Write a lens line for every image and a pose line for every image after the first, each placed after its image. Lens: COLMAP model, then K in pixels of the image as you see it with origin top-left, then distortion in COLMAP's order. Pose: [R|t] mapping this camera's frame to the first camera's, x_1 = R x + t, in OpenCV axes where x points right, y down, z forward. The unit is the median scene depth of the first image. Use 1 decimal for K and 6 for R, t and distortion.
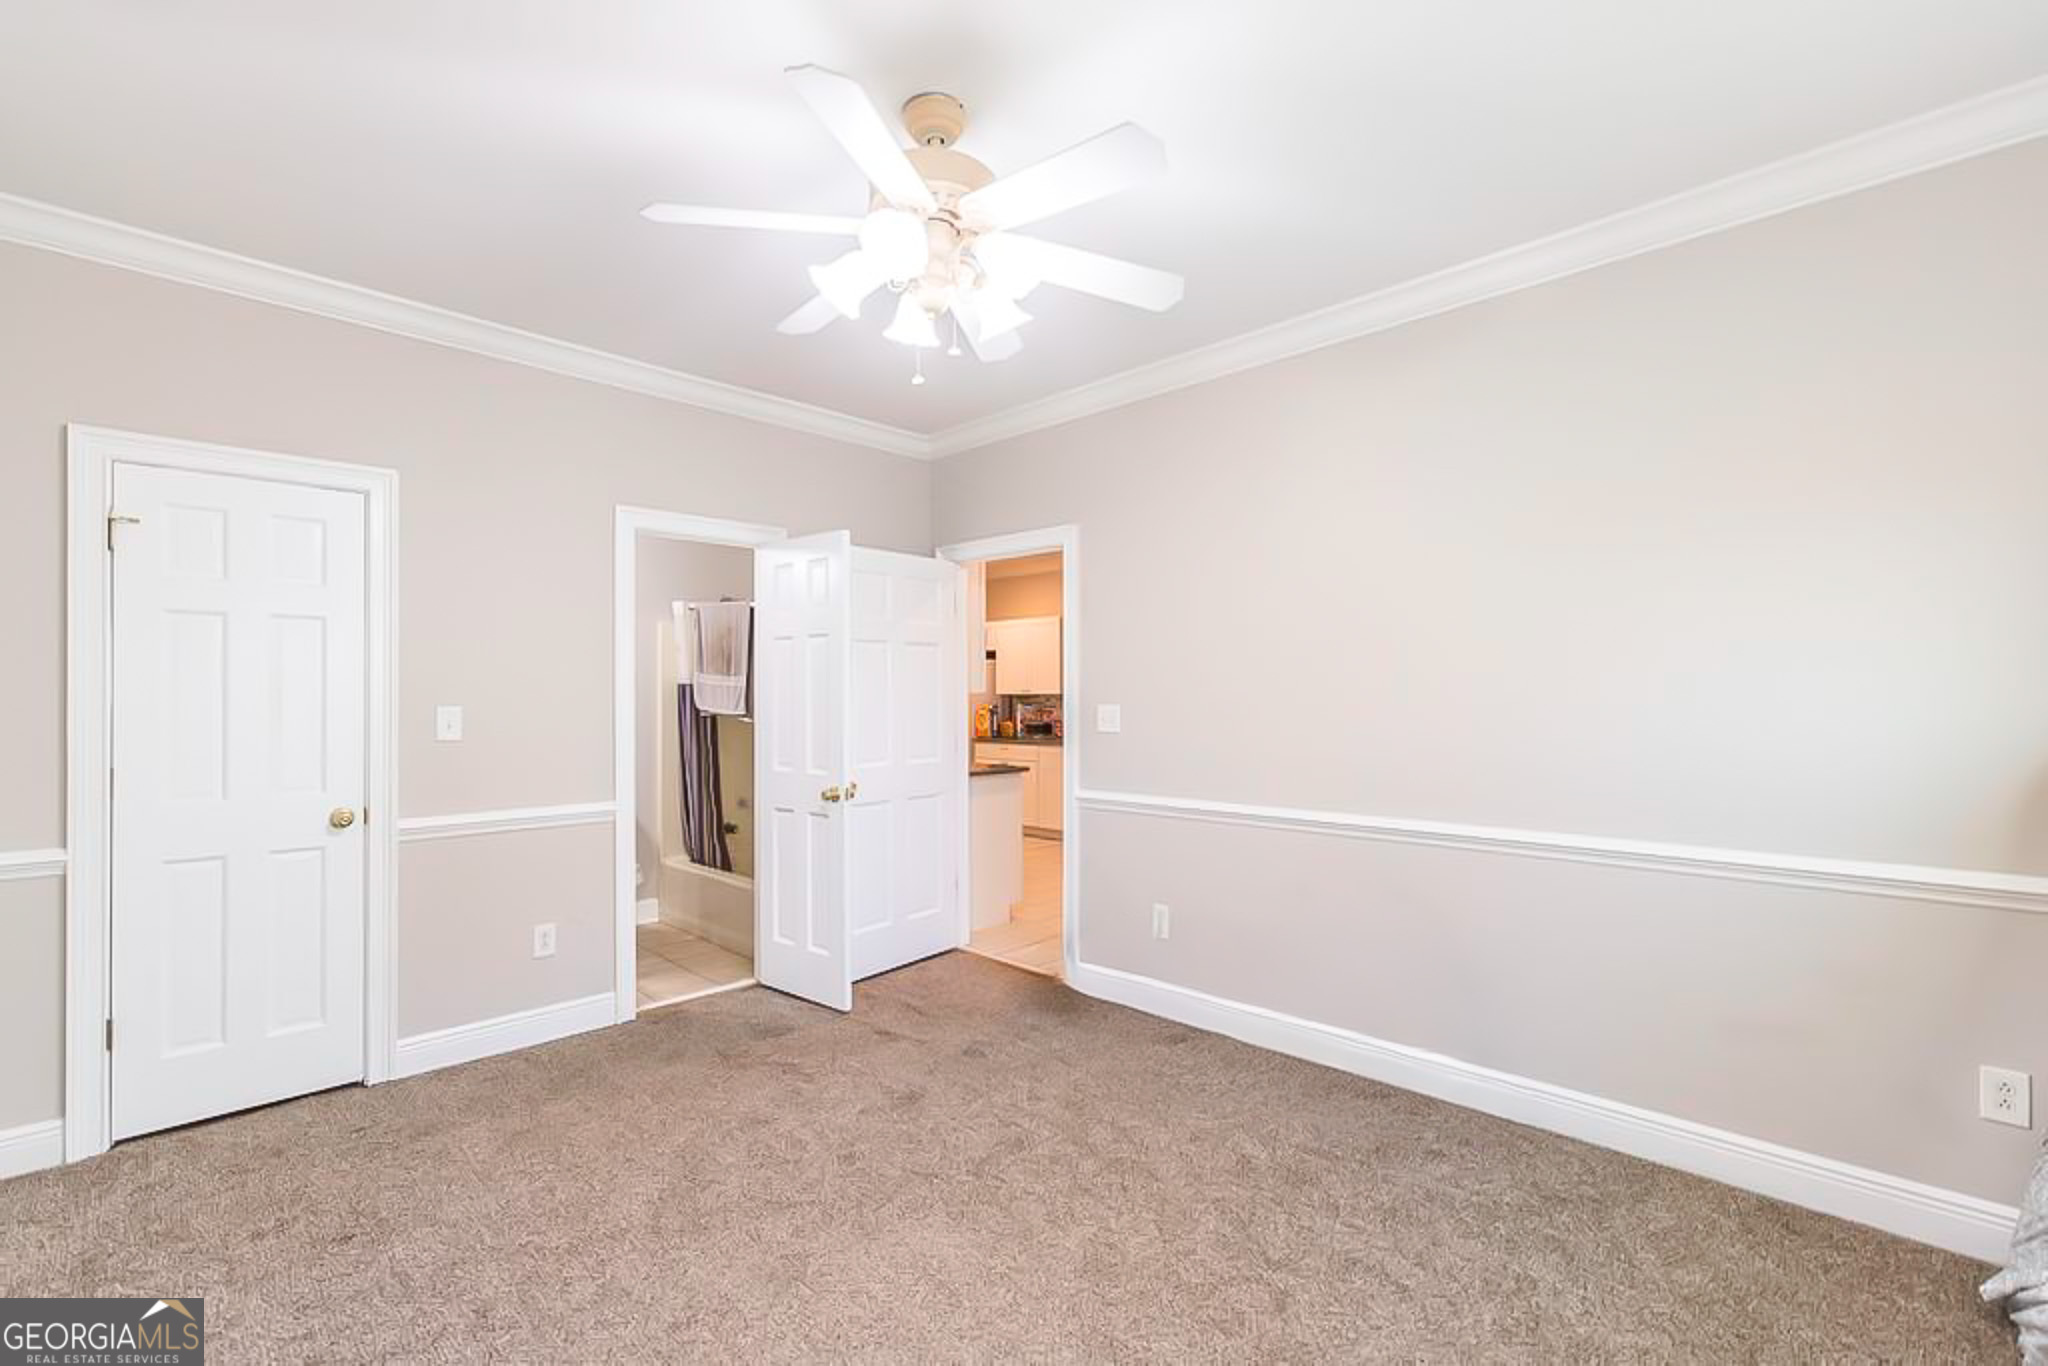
lens RADIAL K [[897.3, 0, 1025.0], [0, 897.3, 709.4], [0, 0, 1]] dist [0.001811, 0.000072]
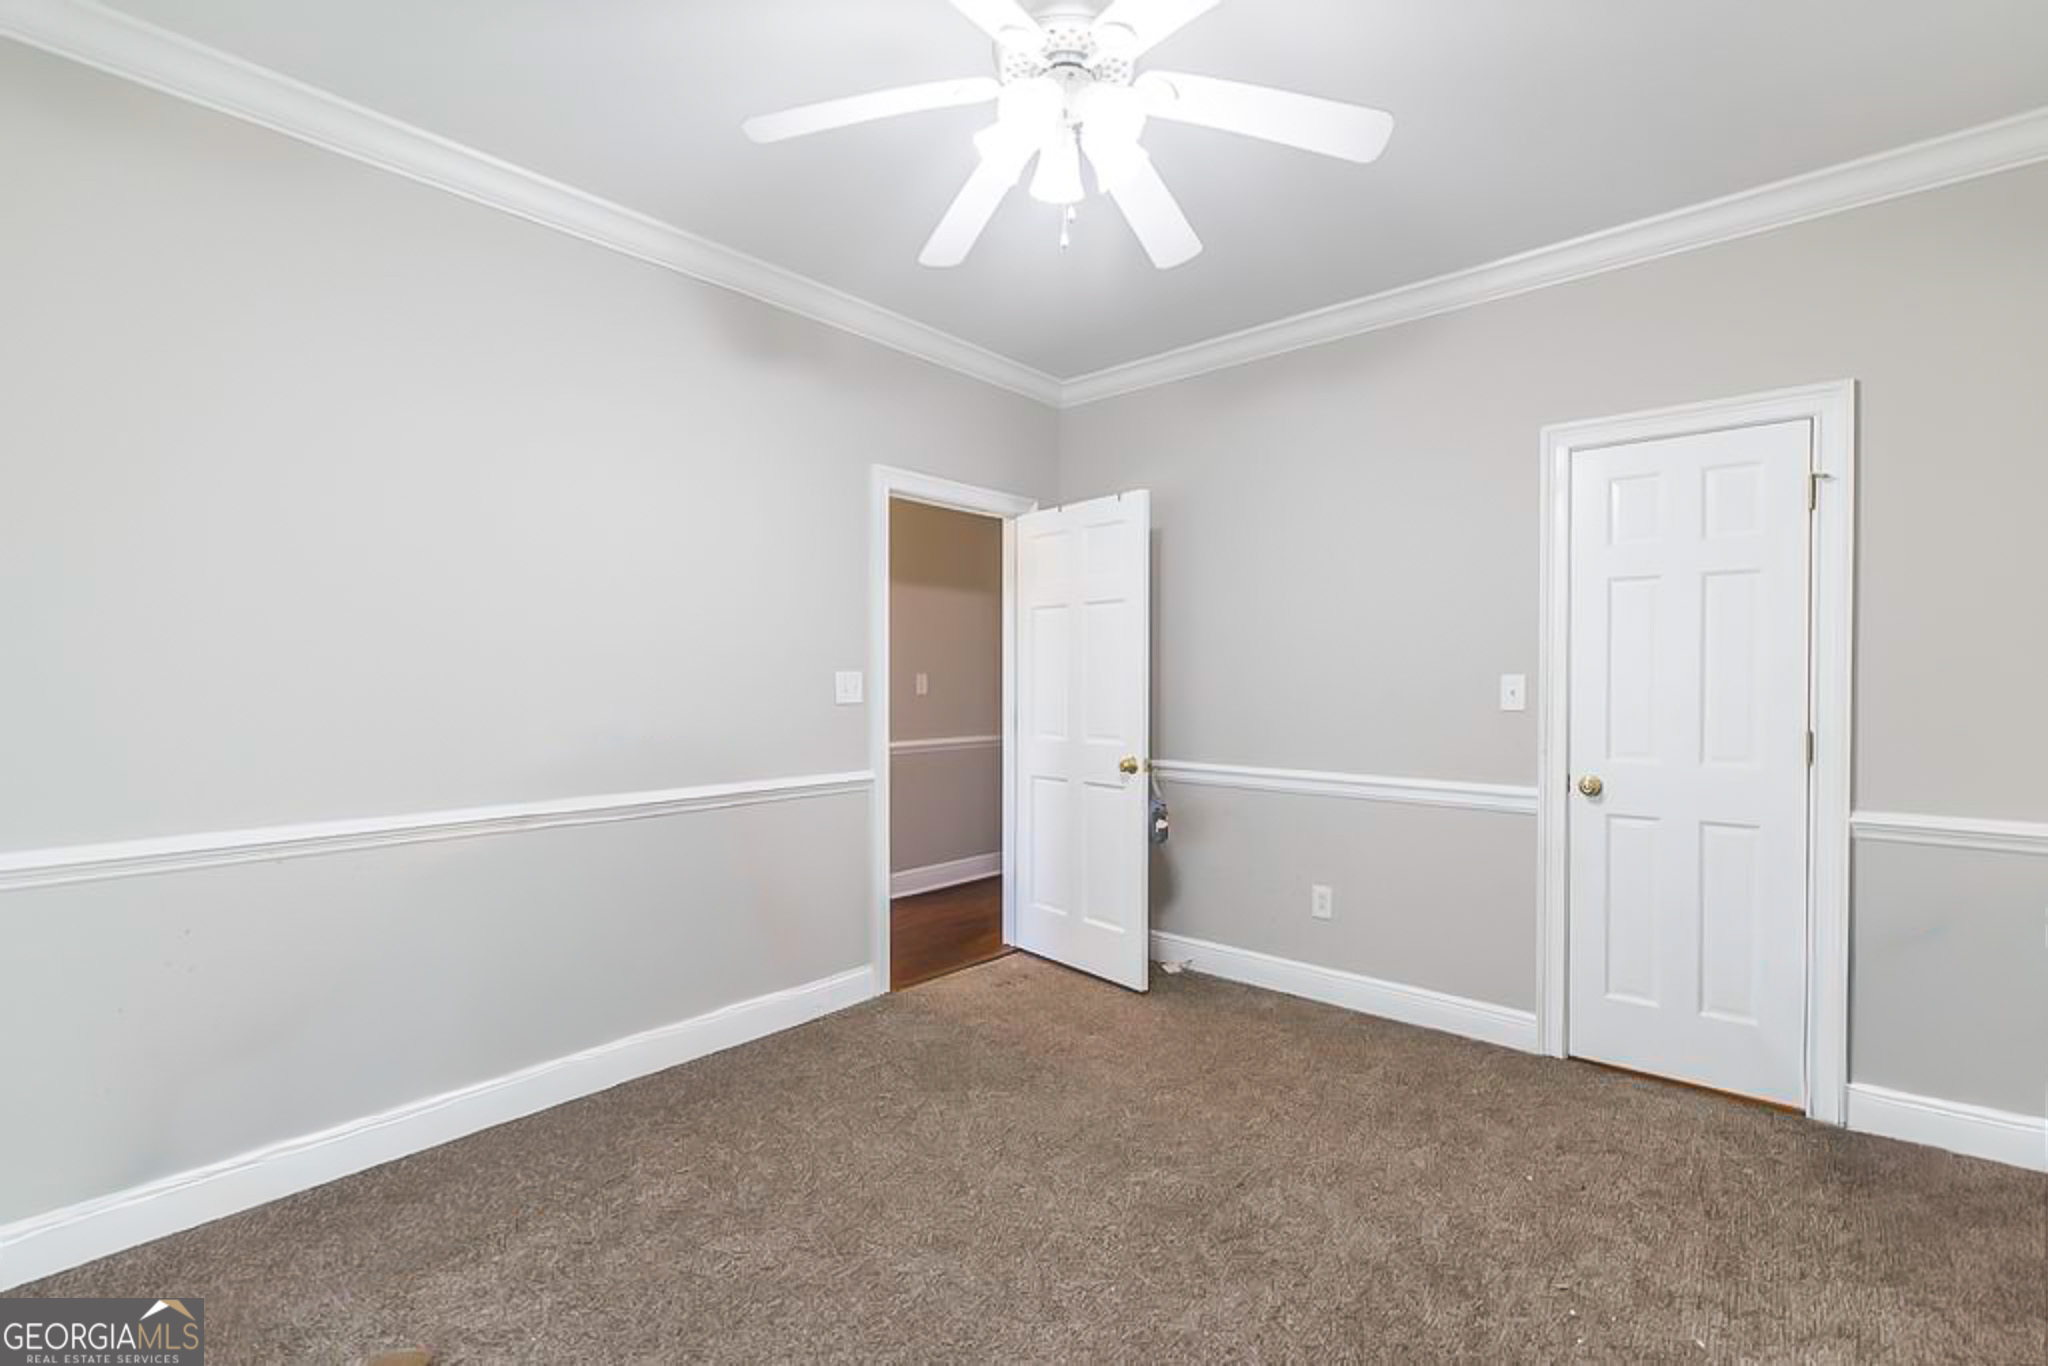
lens RADIAL K [[886.4, 0, 1024.0], [0, 886.4, 683.0], [0, 0, 1]] dist [0.004459, -0.000158]
pose [[0.999011, 0.007201, 0.043881, -0.330125], [-0.006779, 0.999929, -0.009759, 0.011979], [-0.043948, 0.009451, 0.998989, 0.018404]]
